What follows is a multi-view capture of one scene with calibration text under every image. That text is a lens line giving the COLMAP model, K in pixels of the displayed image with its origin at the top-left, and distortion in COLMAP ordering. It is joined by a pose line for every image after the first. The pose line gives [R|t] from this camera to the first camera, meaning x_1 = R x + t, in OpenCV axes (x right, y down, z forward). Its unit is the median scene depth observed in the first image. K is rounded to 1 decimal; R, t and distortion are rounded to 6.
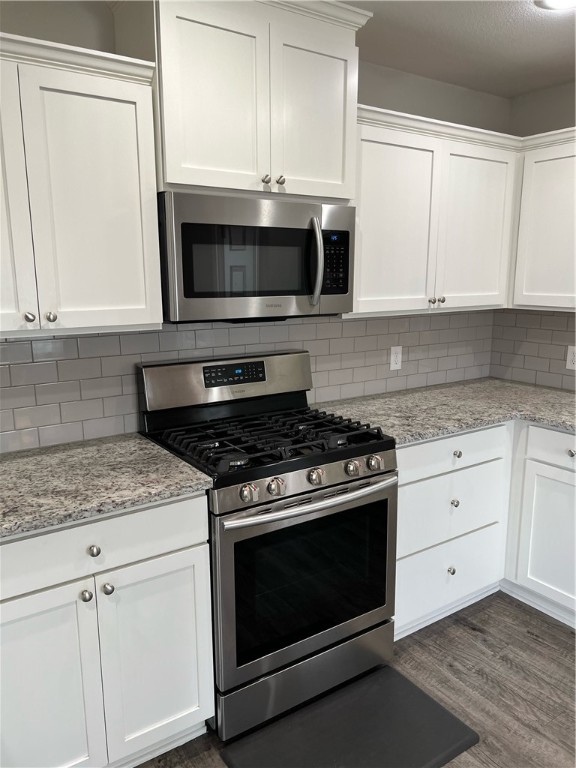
lens RADIAL K [[573.6, 0, 284.5], [0, 573.6, 385.3], [0, 0, 1]] dist [0.052674, -0.059289]
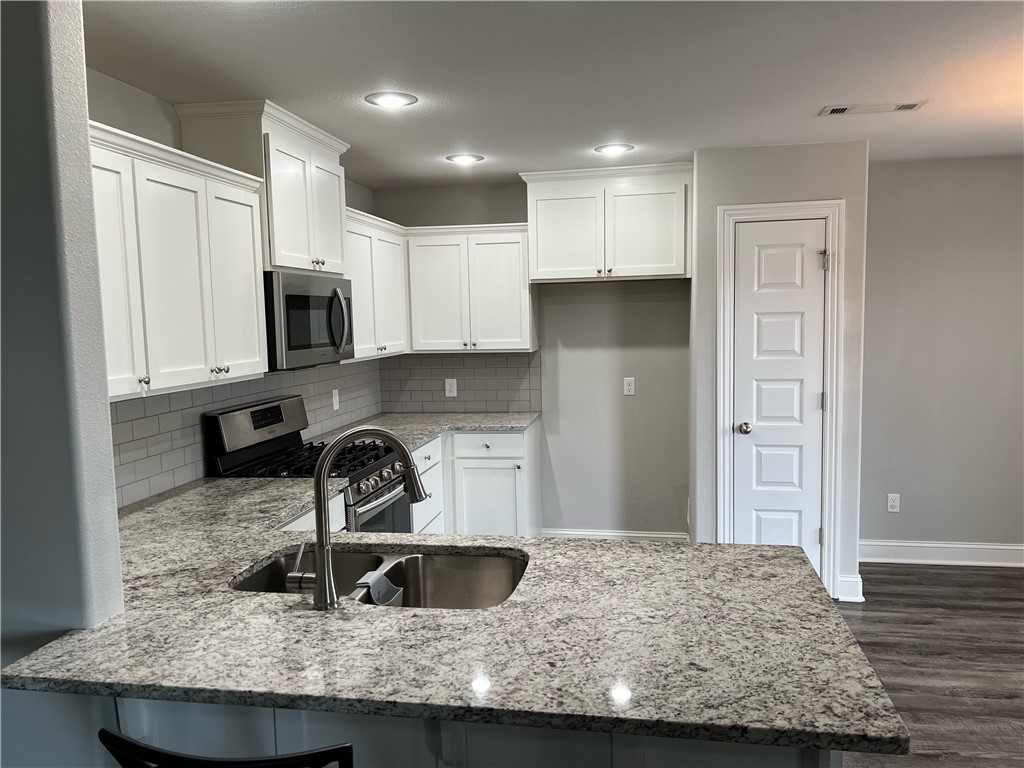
lens RADIAL K [[764.9, 0, 514.6], [0, 764.9, 384.6], [0, 0, 1]] dist [0.052674, -0.059289]
pose [[0.699490, -0.077686, 0.710407, -0.871970], [0.157023, 0.986489, -0.046734, 0.069066], [-0.697178, 0.144240, 0.702238, -0.459744]]
